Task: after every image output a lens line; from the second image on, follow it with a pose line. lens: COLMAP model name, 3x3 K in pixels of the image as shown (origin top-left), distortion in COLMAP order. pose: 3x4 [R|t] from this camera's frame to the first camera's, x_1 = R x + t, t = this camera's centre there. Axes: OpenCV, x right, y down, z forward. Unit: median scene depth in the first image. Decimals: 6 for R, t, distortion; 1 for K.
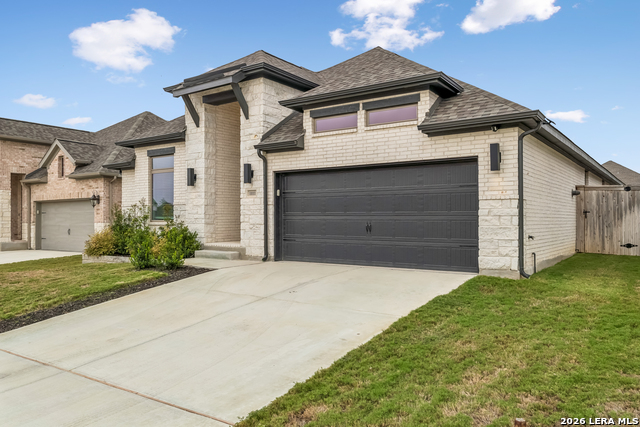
lens RADIAL K [[483.6, 0, 320.2], [0, 483.6, 215.5], [0, 0, 1]] dist [0.005652, -0.000080]
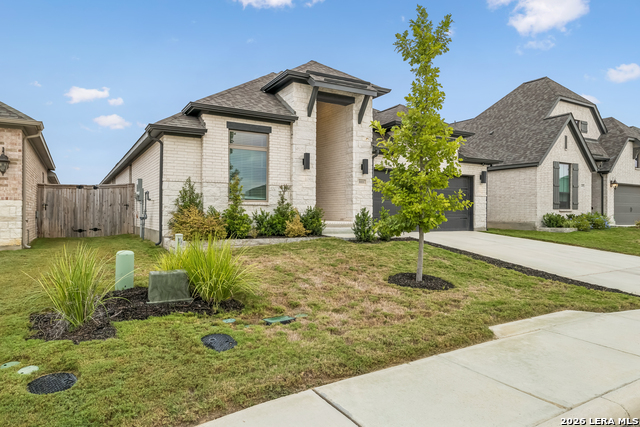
lens RADIAL K [[414.7, 0, 320.4], [0, 414.7, 213.8], [0, 0, 1]] dist [-0.002431, -0.000472]
pose [[0.399037, 0.004620, 0.916923, -1.105787], [-0.011627, 0.999932, 0.000022, 0.037743], [-0.916861, -0.010669, 0.399064, 0.601342]]
